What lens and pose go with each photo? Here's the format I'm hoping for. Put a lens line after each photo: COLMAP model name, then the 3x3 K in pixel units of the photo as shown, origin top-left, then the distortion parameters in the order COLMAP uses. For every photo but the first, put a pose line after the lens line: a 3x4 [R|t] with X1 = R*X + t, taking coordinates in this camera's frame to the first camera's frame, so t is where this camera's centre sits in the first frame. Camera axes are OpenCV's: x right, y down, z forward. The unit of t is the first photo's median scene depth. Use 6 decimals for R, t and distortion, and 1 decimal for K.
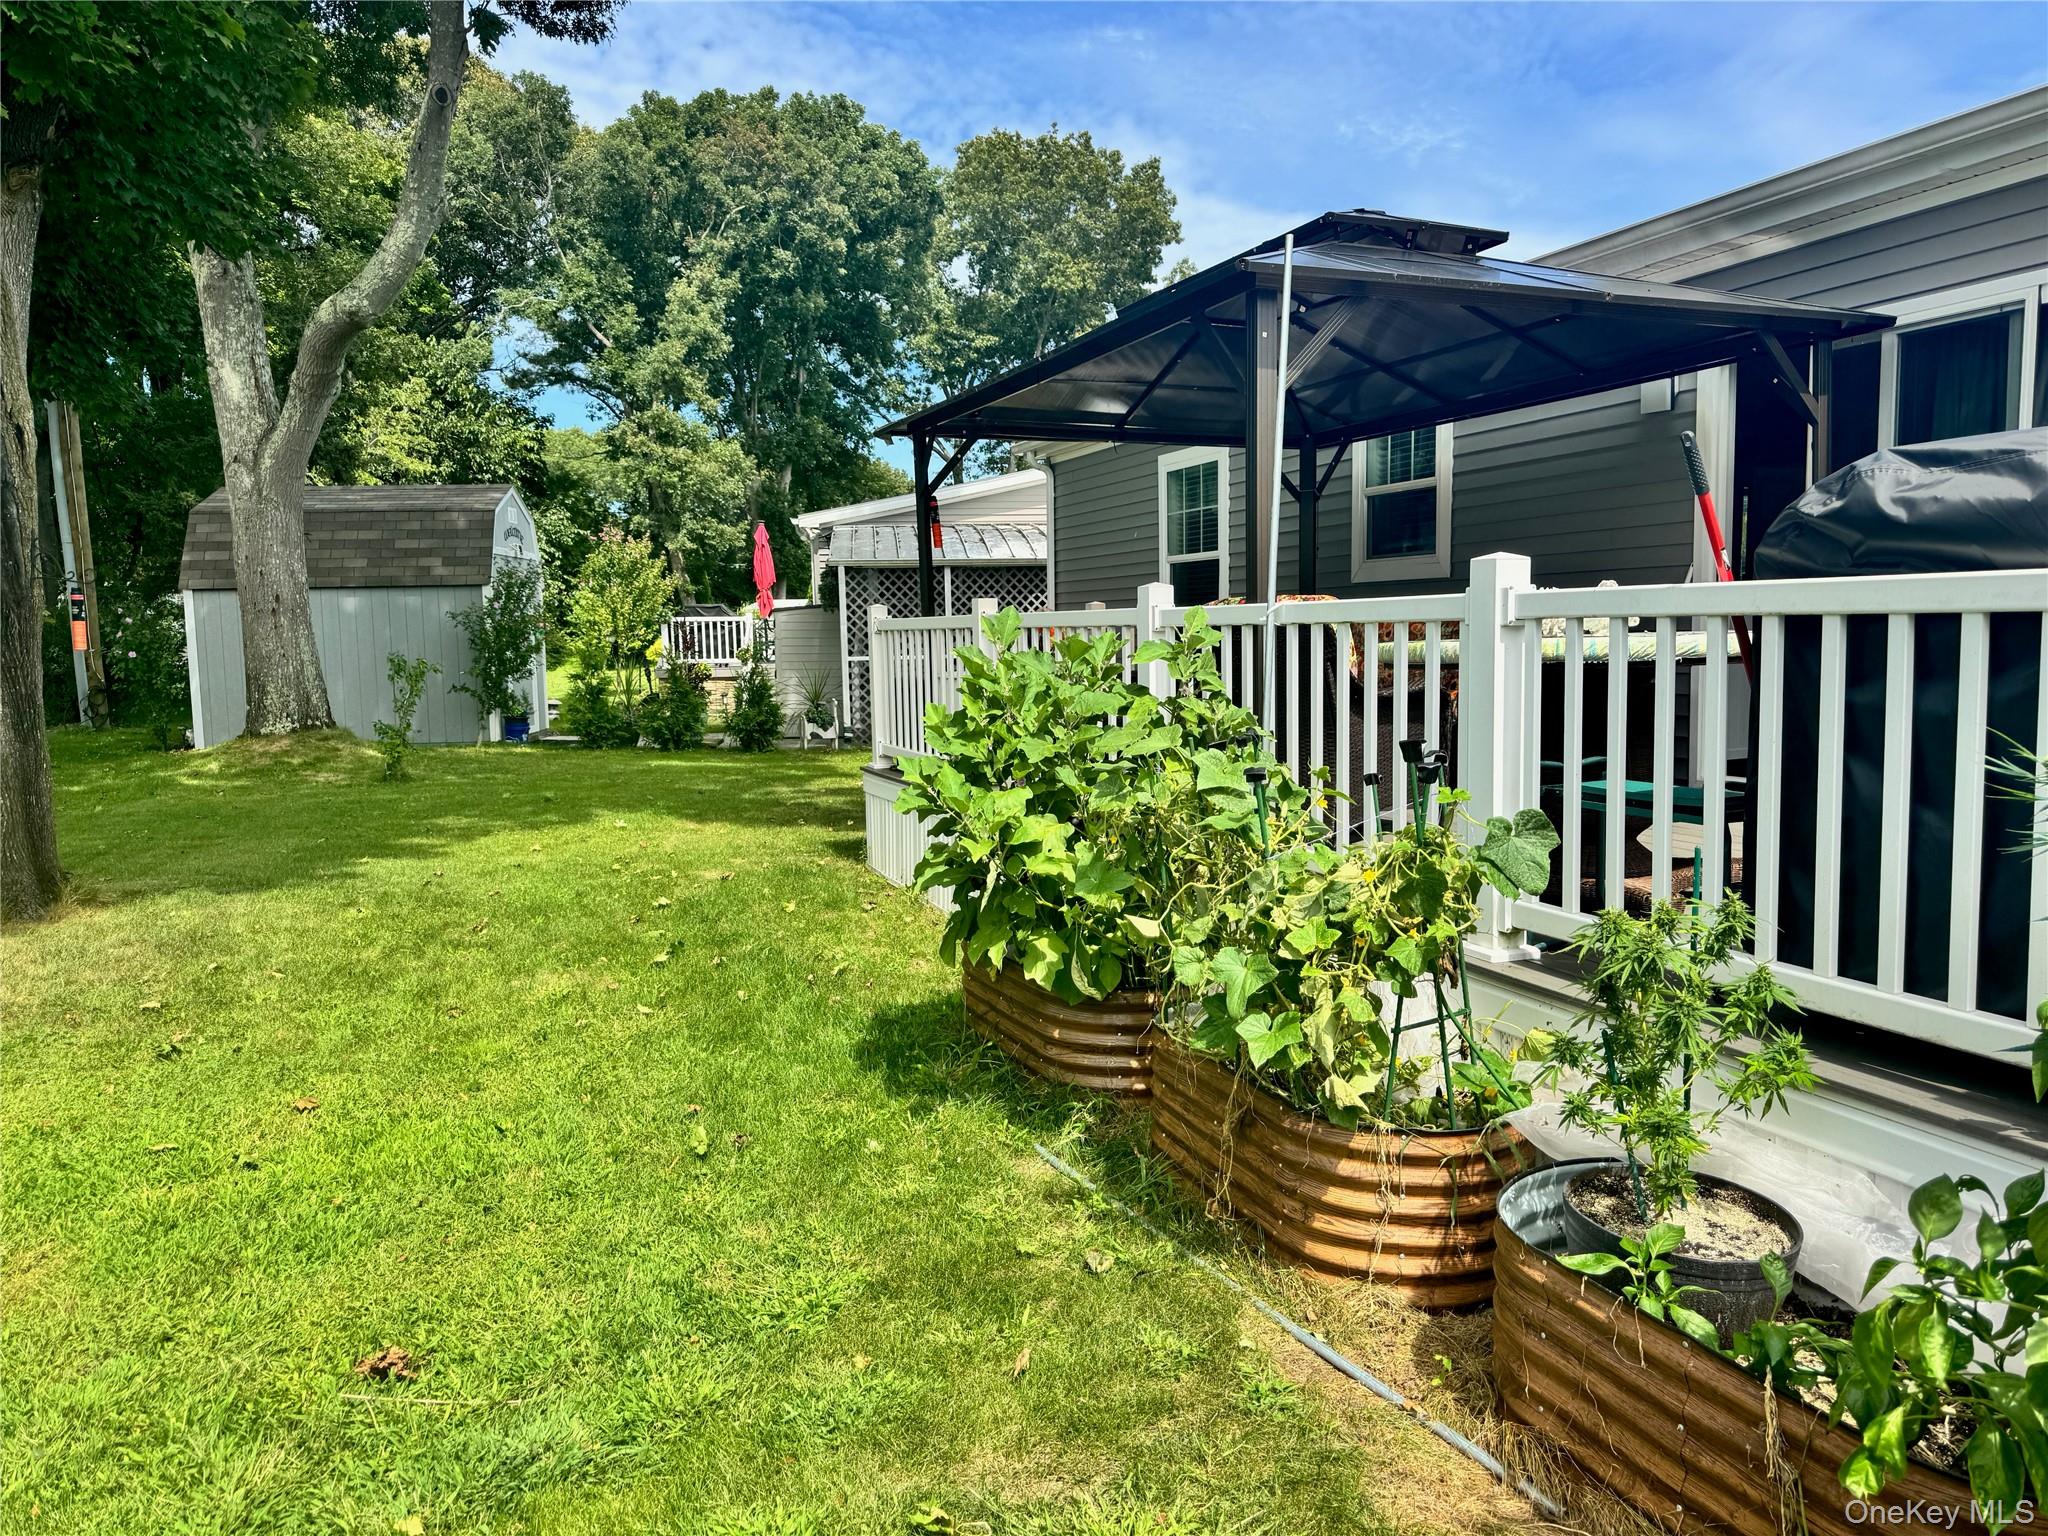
lens RADIAL K [[1462.9, 0, 1023.6], [0, 1462.9, 761.5], [0, 0, 1]] dist [0.059771, -0.000751]
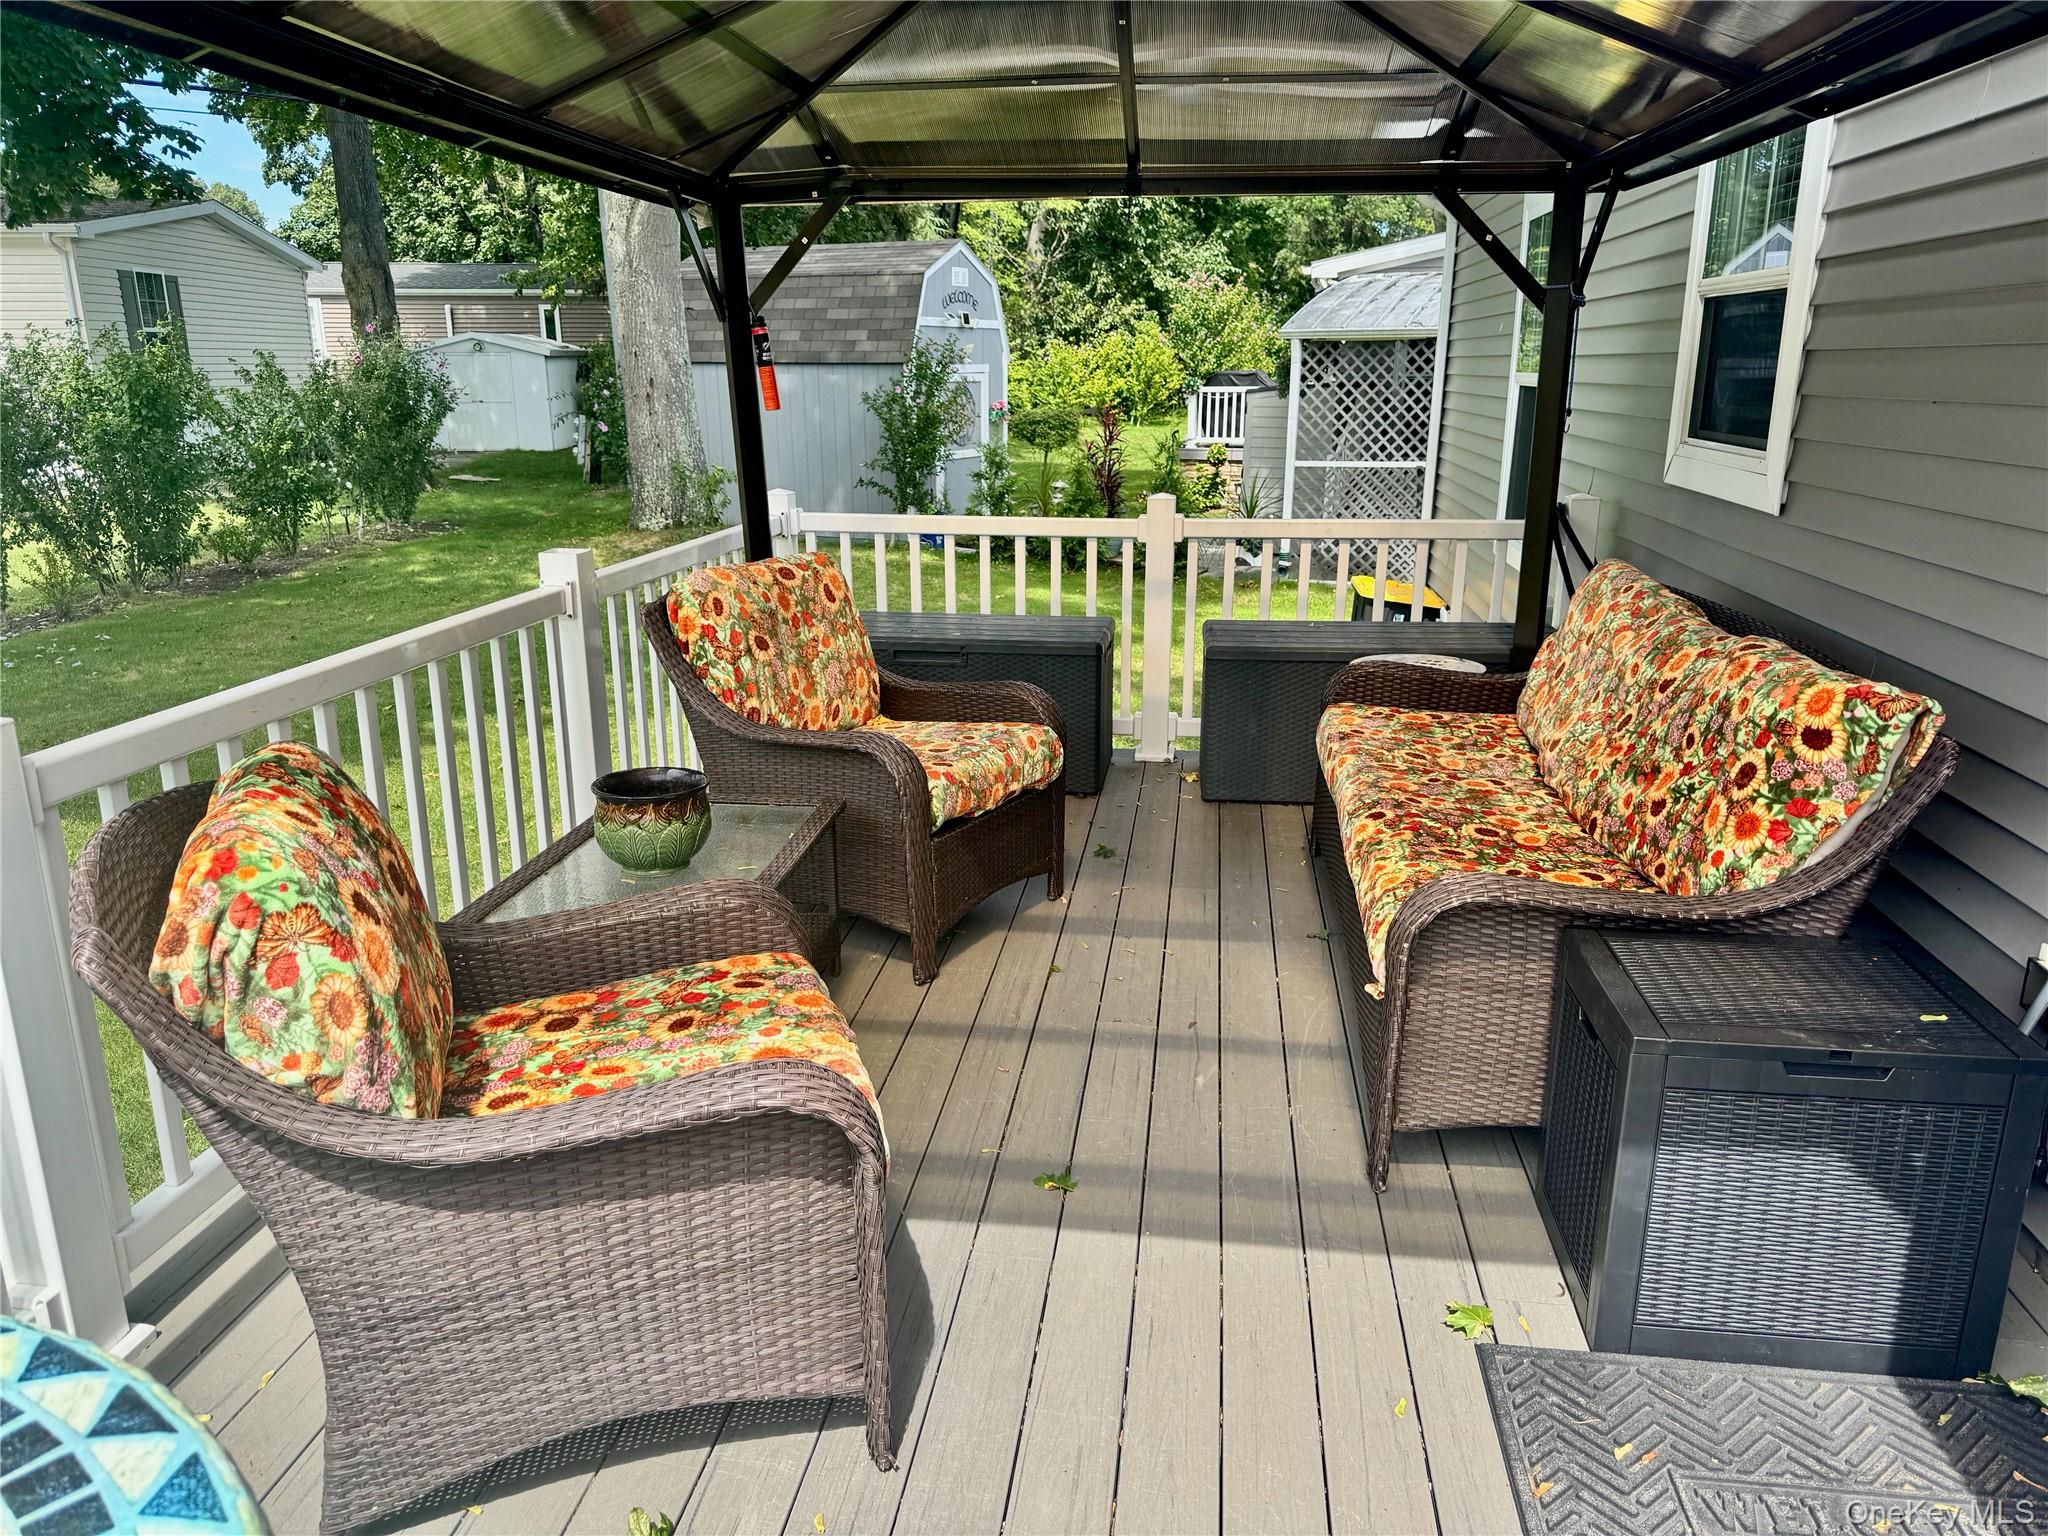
lens RADIAL K [[1462.9, 0, 1031.5], [0, 1462.9, 774.4], [0, 0, 1]] dist [0.059771, -0.000751]
pose [[0.864733, 0.147521, -0.480078, 0.158365], [-0.055620, 0.978137, 0.200384, -0.057989], [0.499143, -0.146577, 0.854032, 0.245779]]
